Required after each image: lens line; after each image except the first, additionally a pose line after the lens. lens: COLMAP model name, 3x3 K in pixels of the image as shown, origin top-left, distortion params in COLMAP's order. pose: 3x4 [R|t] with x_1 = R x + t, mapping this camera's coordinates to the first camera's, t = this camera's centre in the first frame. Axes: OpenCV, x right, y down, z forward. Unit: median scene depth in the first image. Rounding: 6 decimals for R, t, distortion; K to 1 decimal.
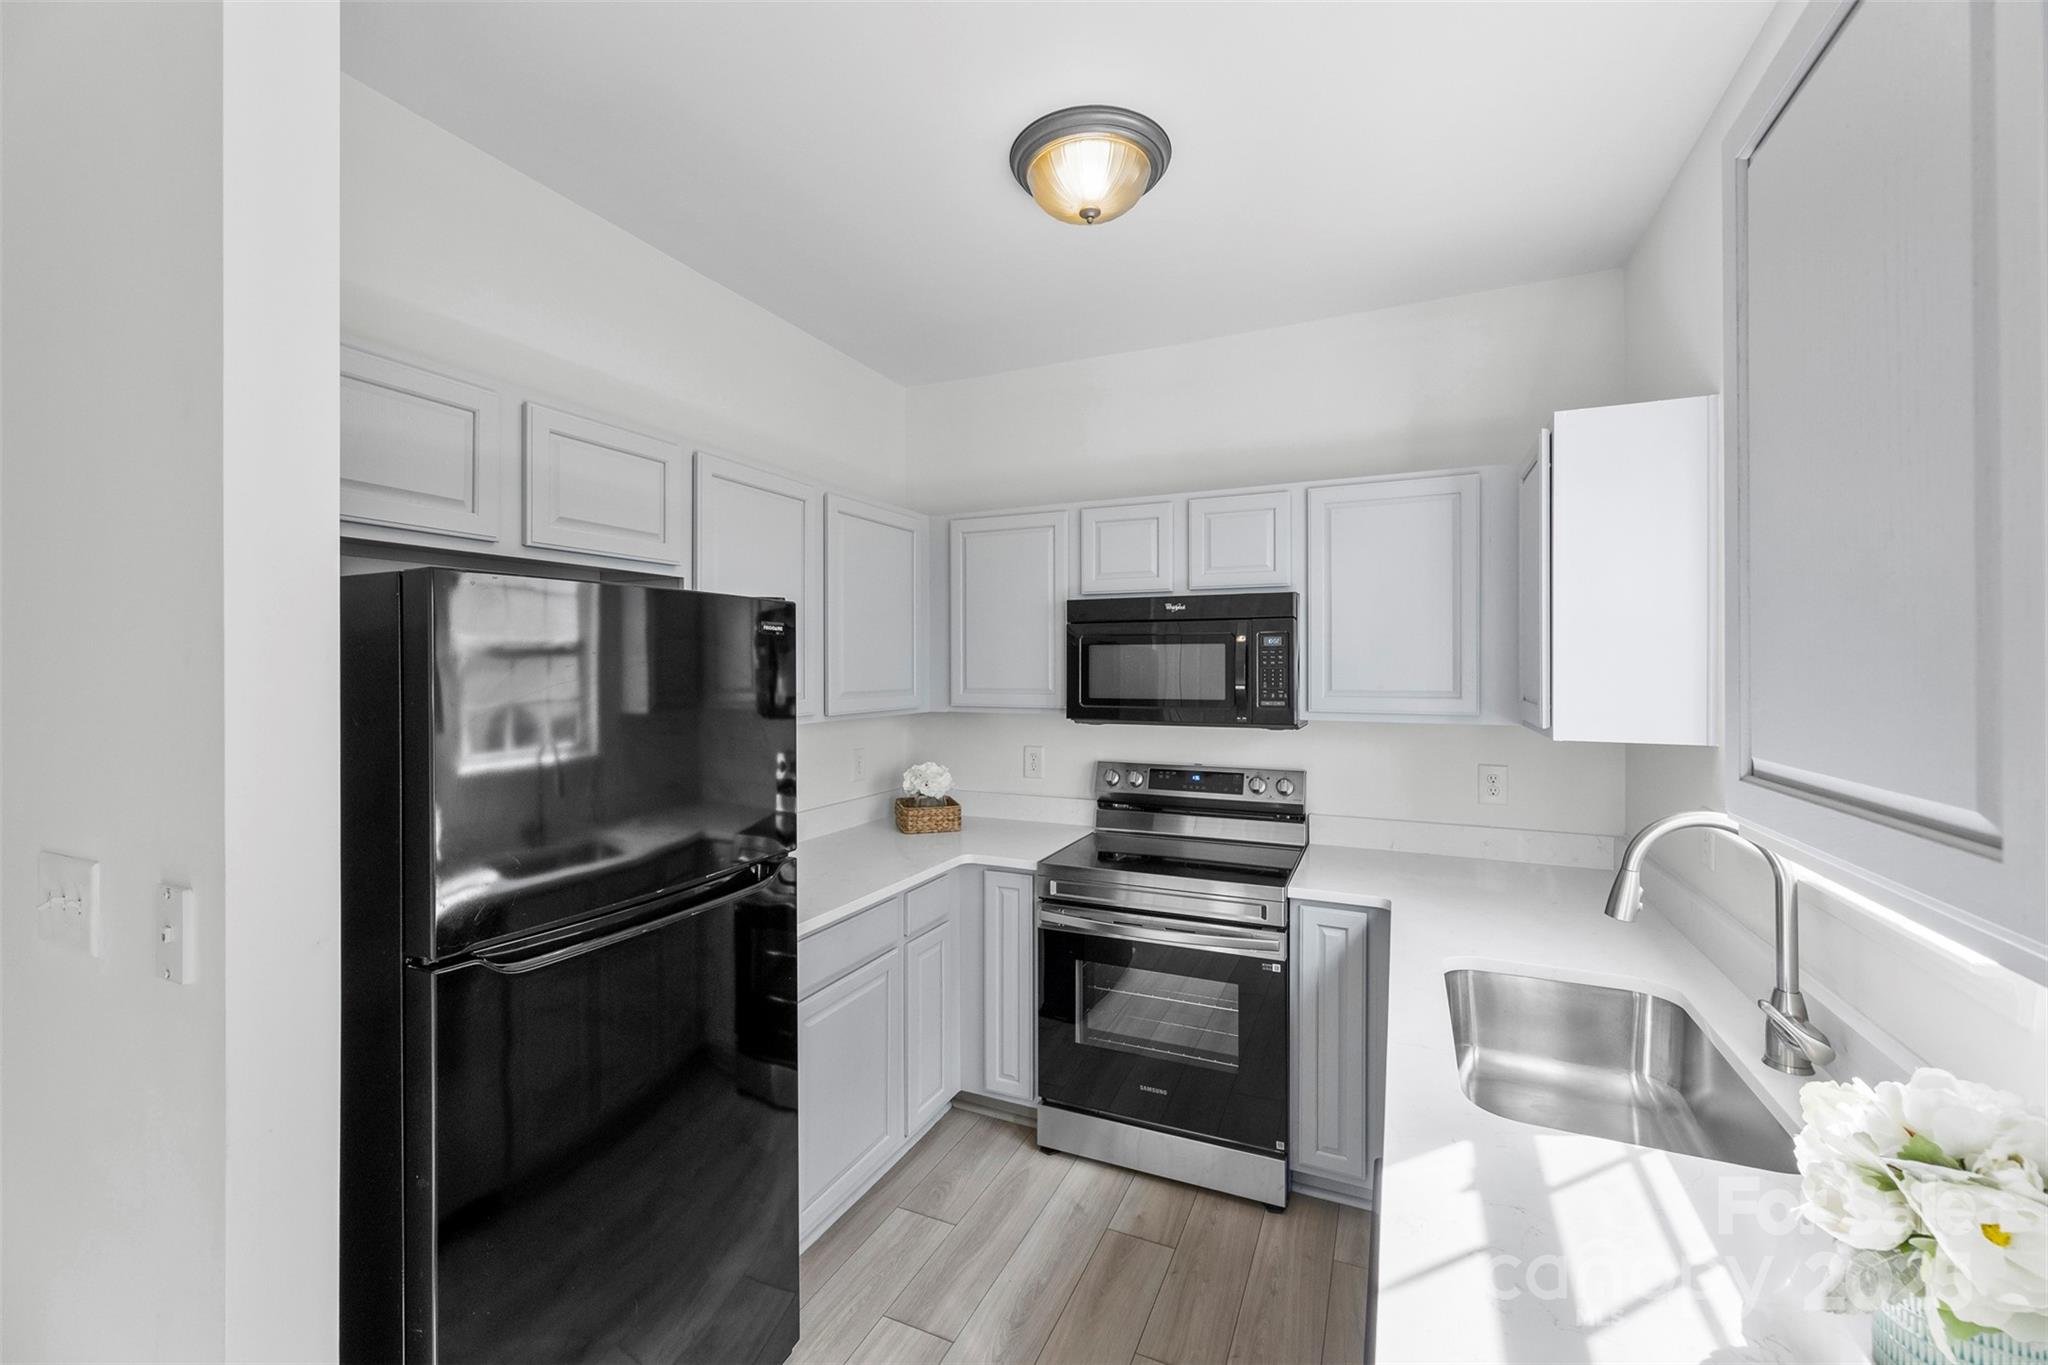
lens RADIAL K [[836.2, 0, 1021.3], [0, 836.2, 669.4], [0, 0, 1]] dist [0.003254, -0.000147]
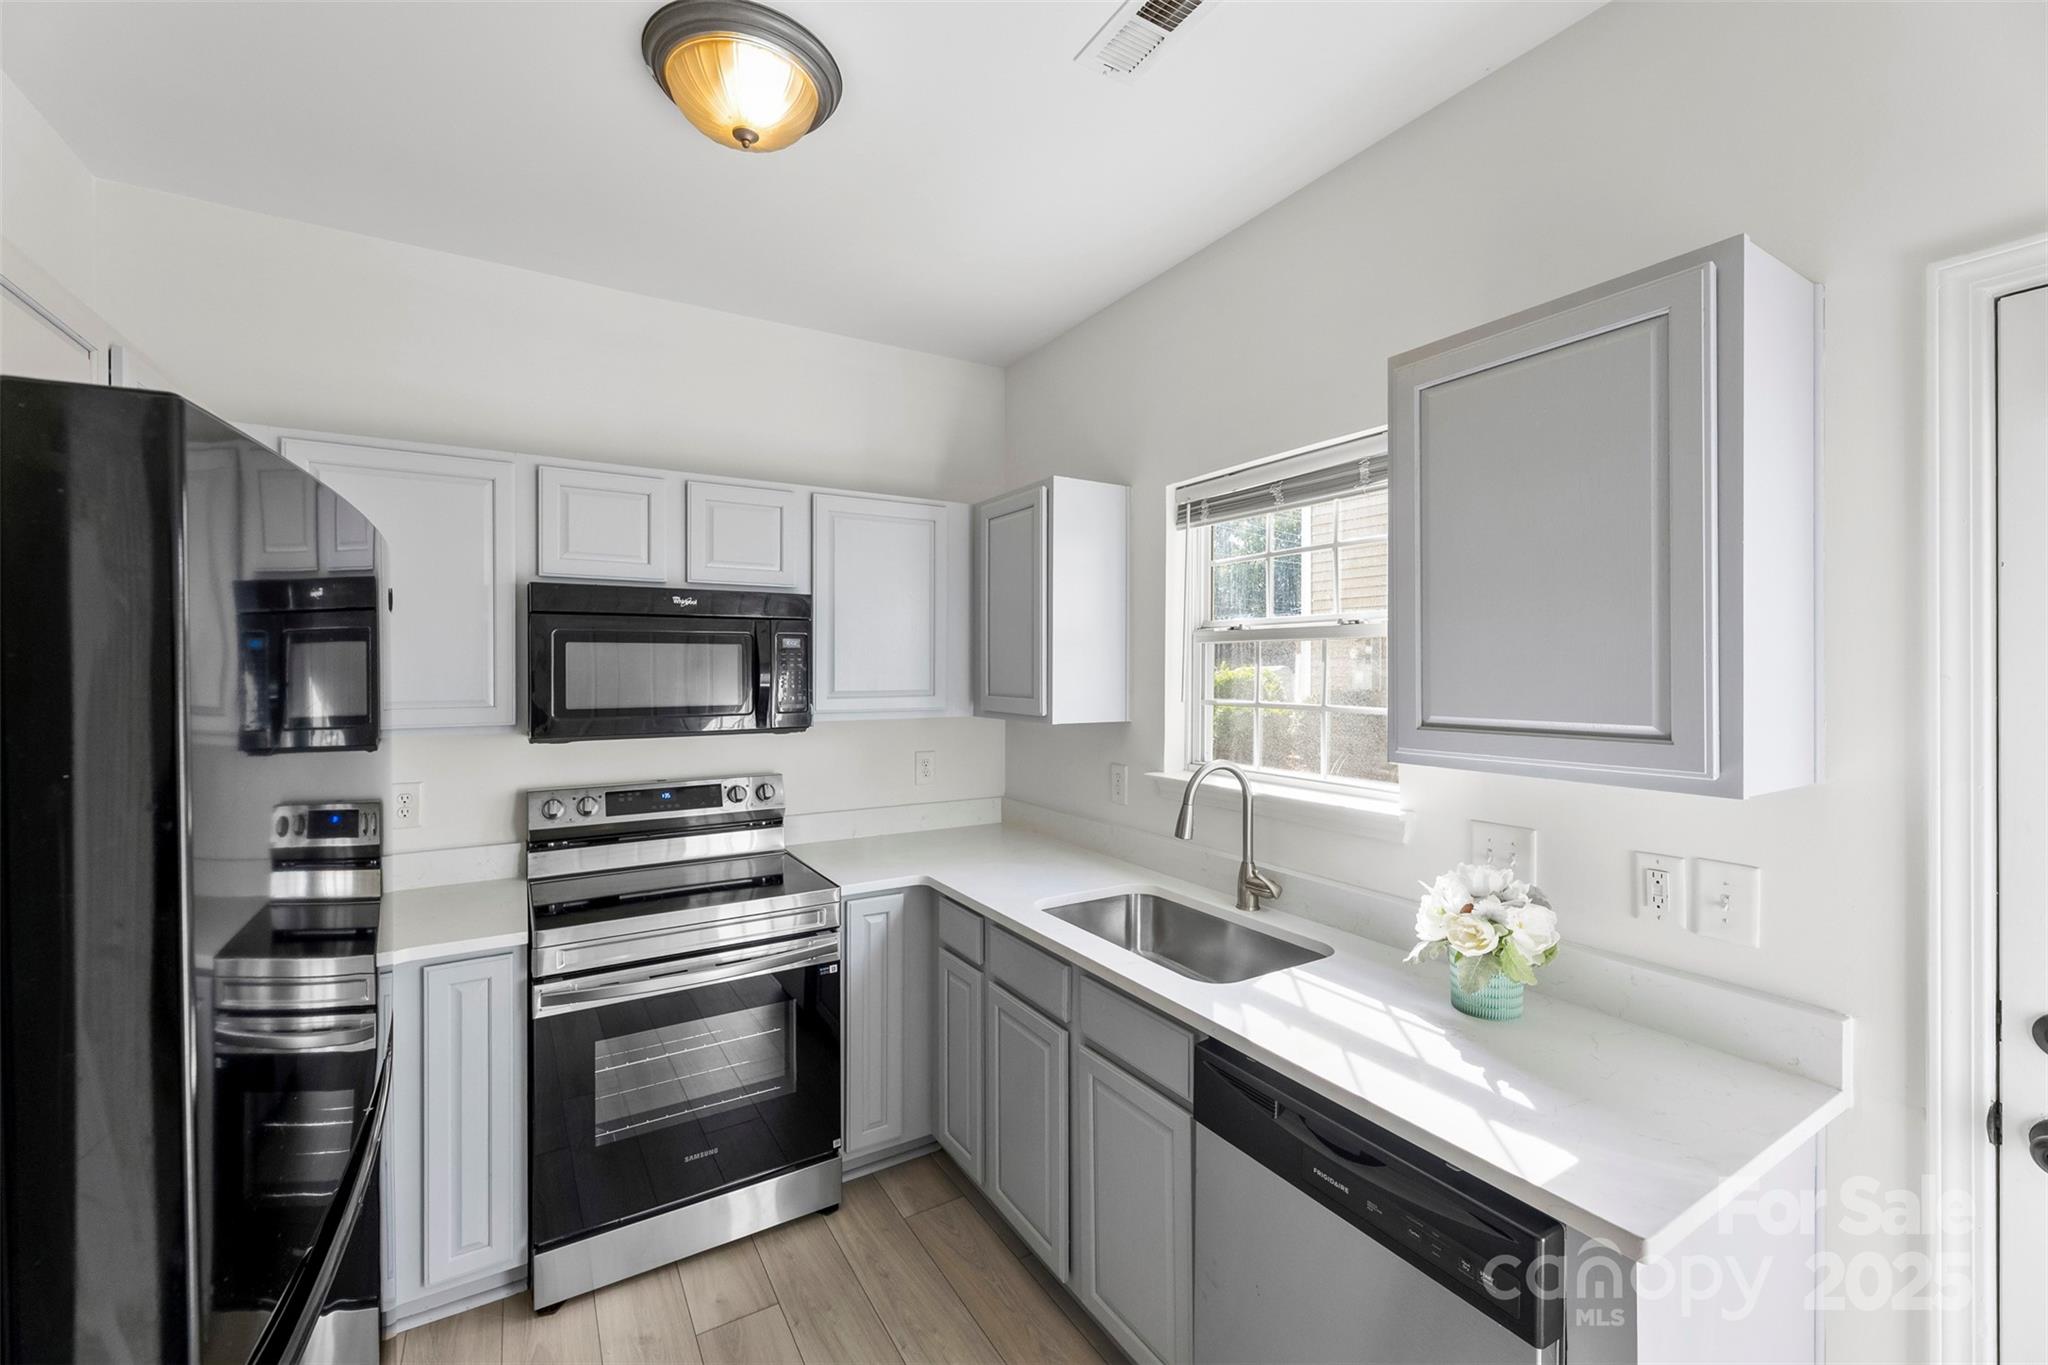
lens RADIAL K [[836.2, 0, 1032.7], [0, 836.2, 673.7], [0, 0, 1]] dist [0.003254, -0.000147]
pose [[0.555749, -0.005882, 0.831329, -0.359961], [0.005179, 0.999980, 0.003613, 0.000051], [-0.831334, 0.002297, 0.555769, 0.219713]]
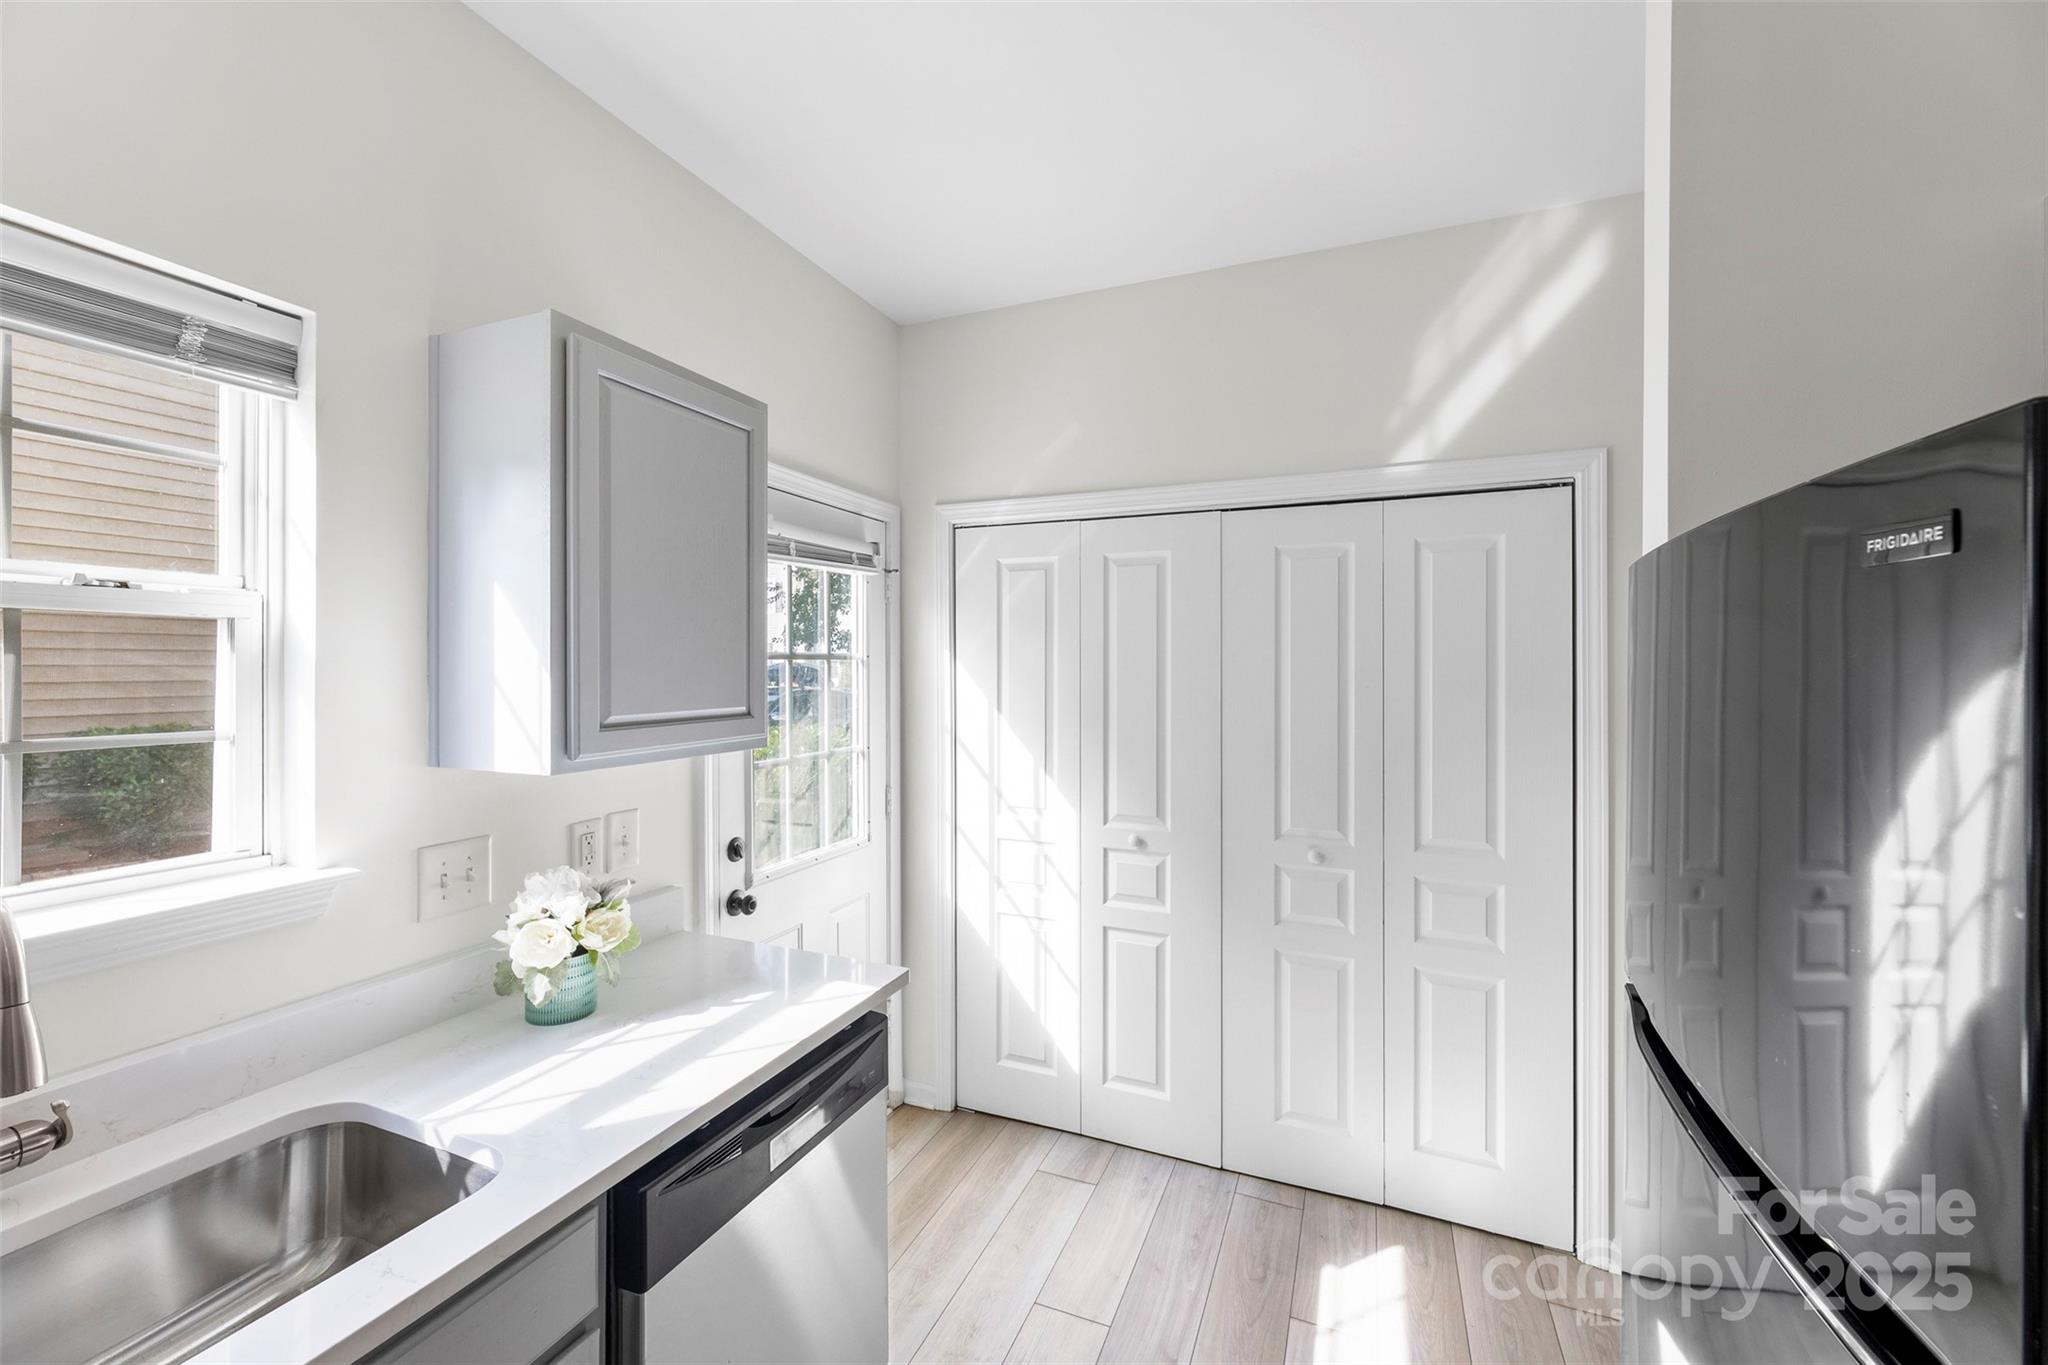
lens RADIAL K [[836.2, 0, 1028.0], [0, 836.2, 666.8], [0, 0, 1]] dist [0.003254, -0.000147]
pose [[-0.999645, -0.004357, -0.026297, 0.006366], [-0.004636, 0.999933, 0.010561, -0.008252], [0.026250, 0.010679, -0.999598, 0.881362]]
